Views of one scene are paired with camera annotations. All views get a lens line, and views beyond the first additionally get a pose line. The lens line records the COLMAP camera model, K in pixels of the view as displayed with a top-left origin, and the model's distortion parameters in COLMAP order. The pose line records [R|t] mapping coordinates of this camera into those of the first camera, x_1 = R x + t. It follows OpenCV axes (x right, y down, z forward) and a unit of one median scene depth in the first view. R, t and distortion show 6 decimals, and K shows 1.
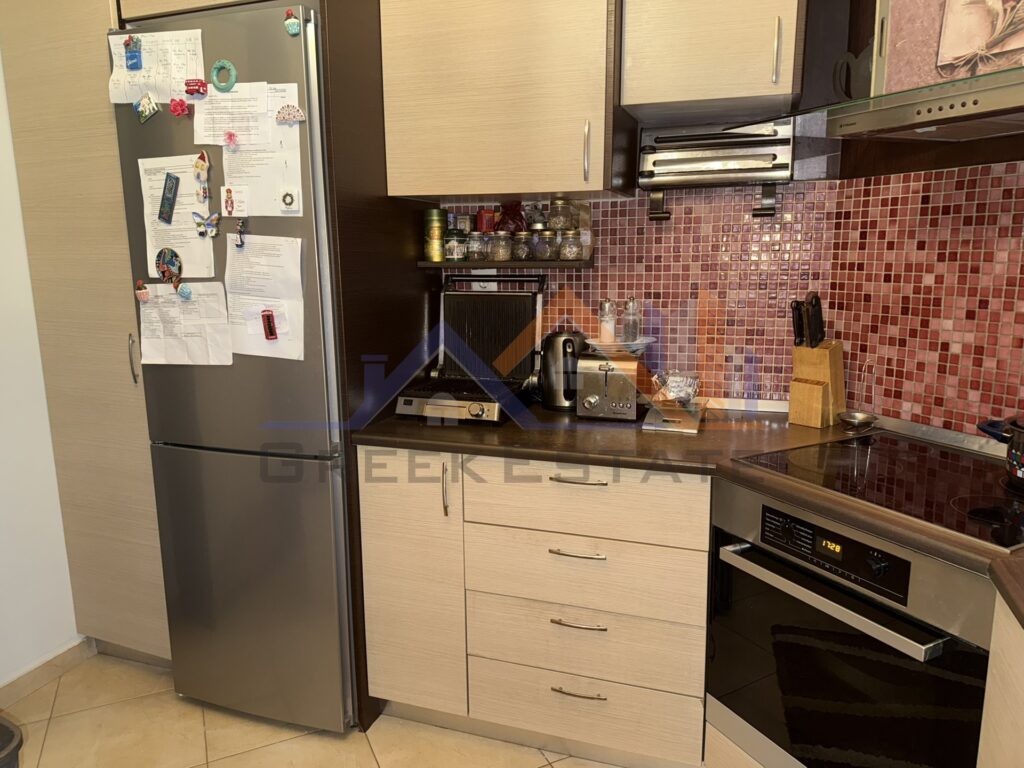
lens RADIAL K [[711.5, 0, 506.0], [0, 711.5, 389.3], [0, 0, 1]] dist [0.046590, -0.071193]
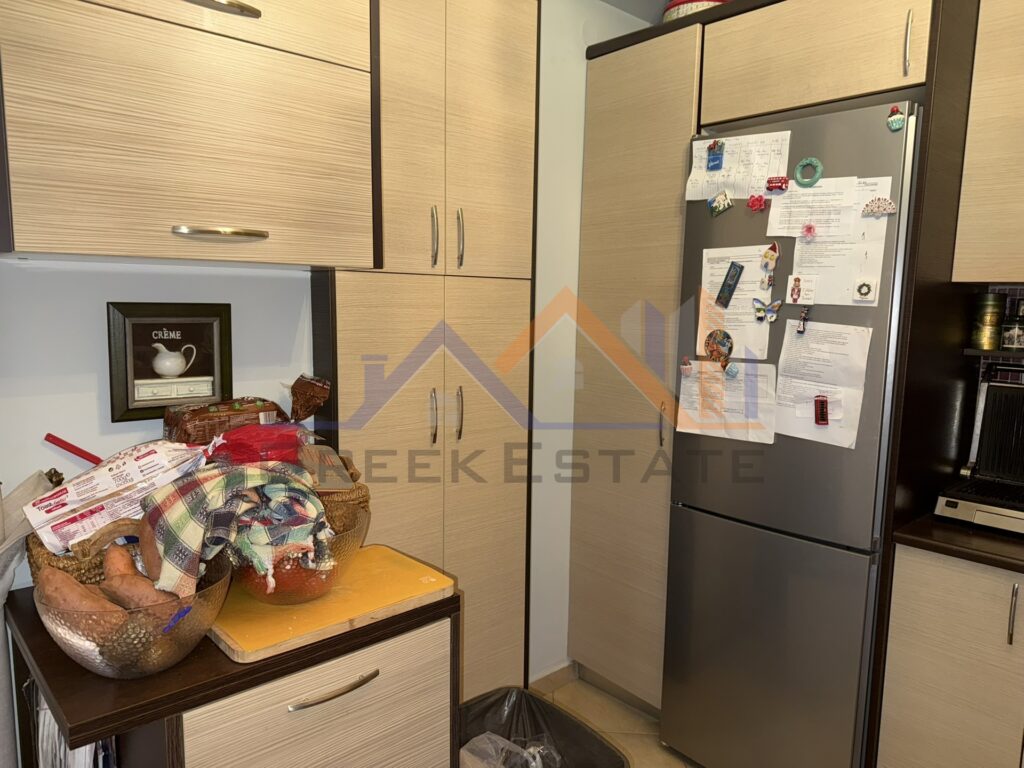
lens RADIAL K [[711.5, 0, 517.7], [0, 711.5, 396.9], [0, 0, 1]] dist [0.046590, -0.071193]
pose [[0.879984, 0.087908, -0.466799, -0.234476], [-0.116451, 0.992662, -0.032588, -0.025575], [0.460508, 0.083036, 0.883763, -0.090130]]
